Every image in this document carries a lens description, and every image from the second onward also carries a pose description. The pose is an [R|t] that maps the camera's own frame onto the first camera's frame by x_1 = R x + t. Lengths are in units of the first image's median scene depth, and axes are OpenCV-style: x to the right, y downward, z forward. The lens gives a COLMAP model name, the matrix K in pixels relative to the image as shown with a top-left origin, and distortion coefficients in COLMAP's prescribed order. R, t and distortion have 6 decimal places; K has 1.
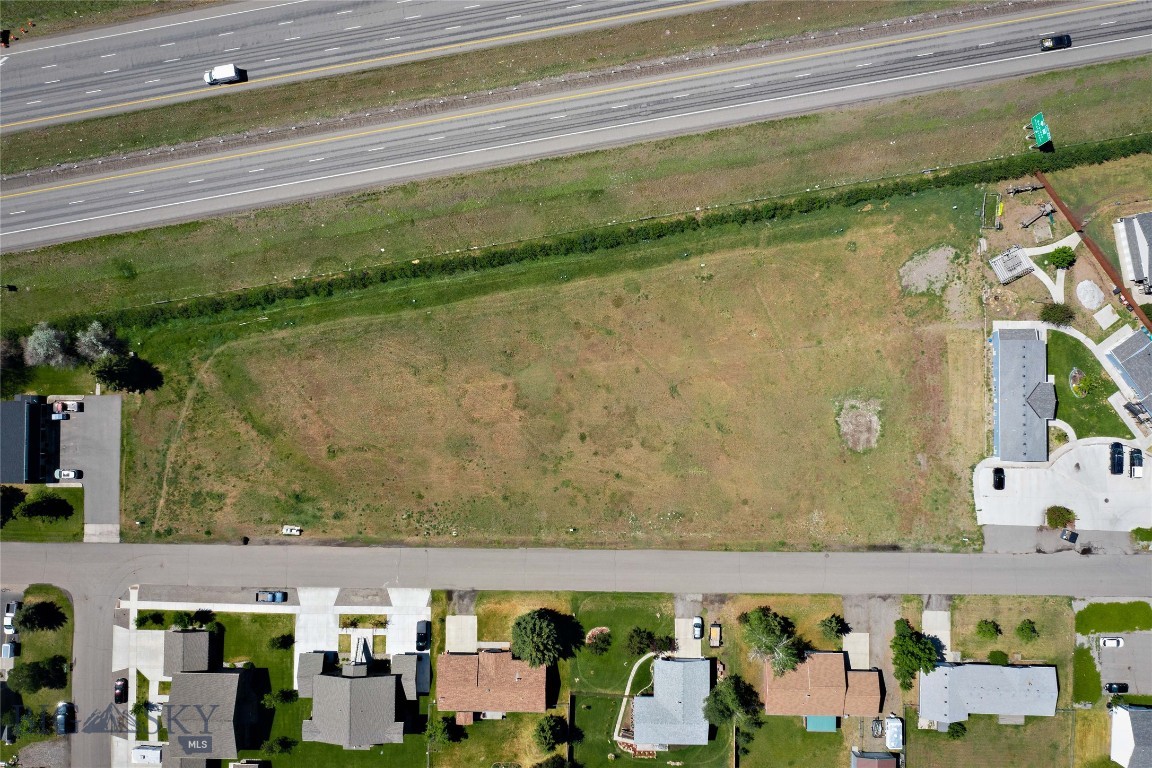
lens RADIAL K [[907.0, 0, 574.6], [0, 907.0, 363.8], [0, 0, 1]] dist [-0.019173, 0.007914]
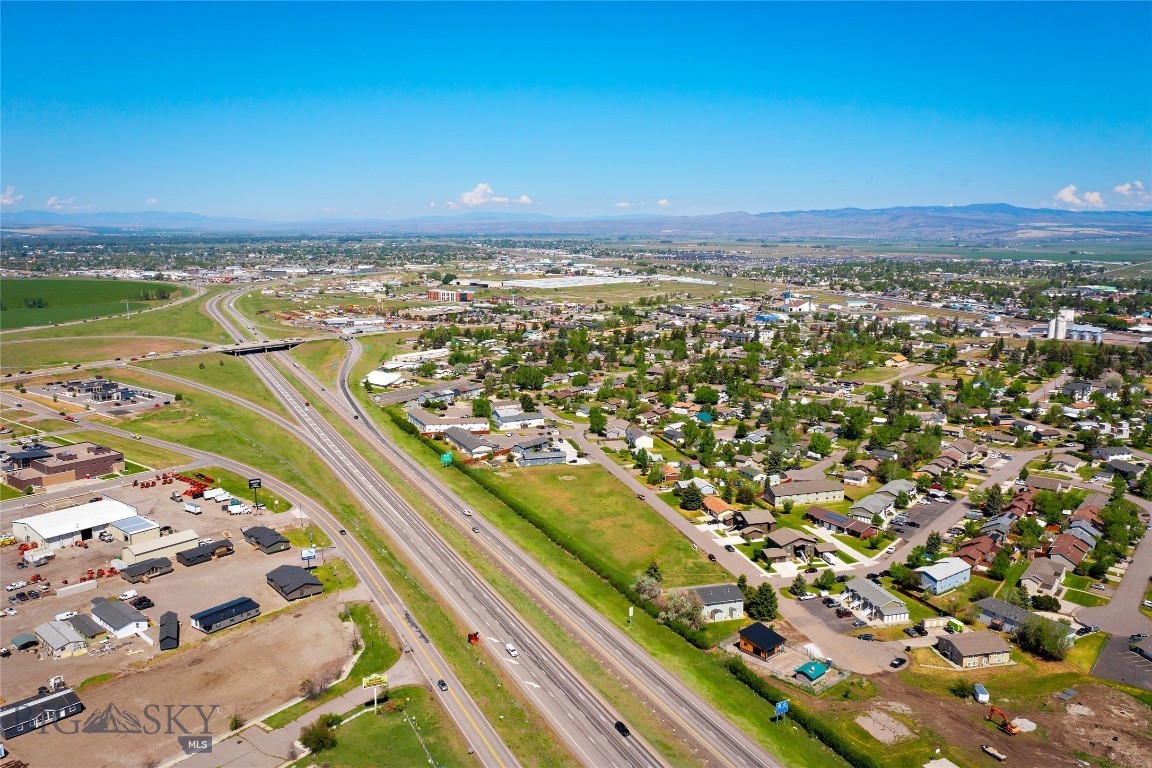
lens RADIAL K [[907.0, 0, 574.6], [0, 907.0, 363.8], [0, 0, 1]] dist [-0.019173, 0.007914]
pose [[-0.278744, -0.127282, 0.951893, -2.105686], [0.959671, 0.000771, 0.281124, -0.639652], [-0.036516, 0.991866, 0.121934, 0.358611]]
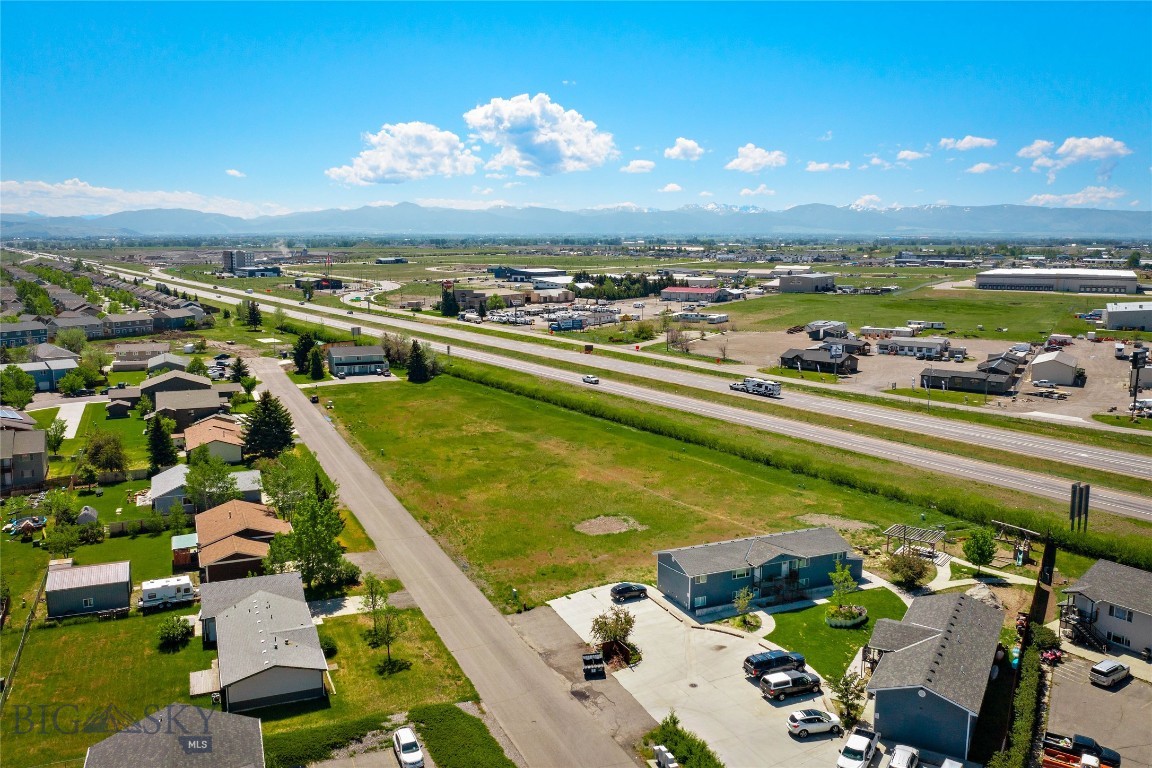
lens RADIAL K [[923.5, 0, 574.9], [0, 923.5, 347.2], [0, 0, 1]] dist [-0.009867, -0.001530]
pose [[0.414336, 0.126221, -0.901329, 0.971328], [-0.909815, 0.083274, -0.406575, 0.389556], [0.023739, 0.988501, 0.149341, 0.736749]]
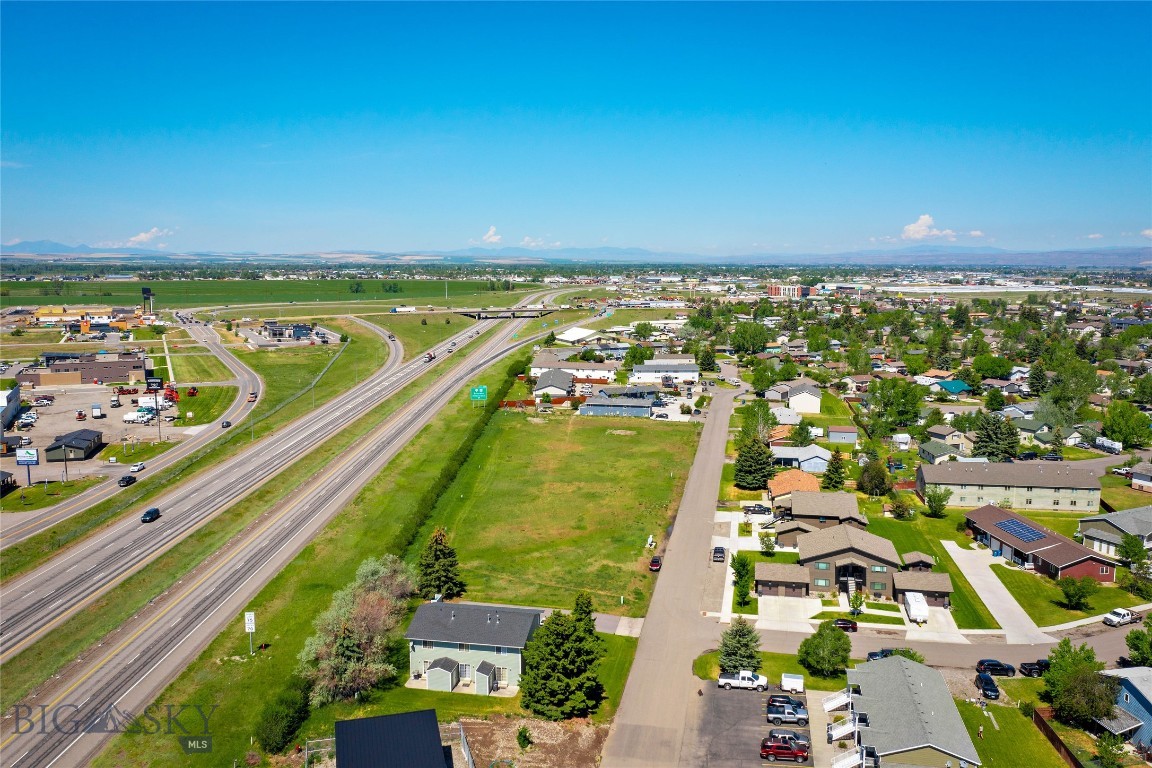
lens RADIAL K [[907.0, 0, 574.6], [0, 907.0, 363.8], [0, 0, 1]] dist [-0.019173, 0.007914]
pose [[0.184664, -0.093716, 0.978323, -1.261355], [0.981826, 0.061944, -0.179391, 0.266852], [-0.043790, 0.993670, 0.103452, 0.712767]]
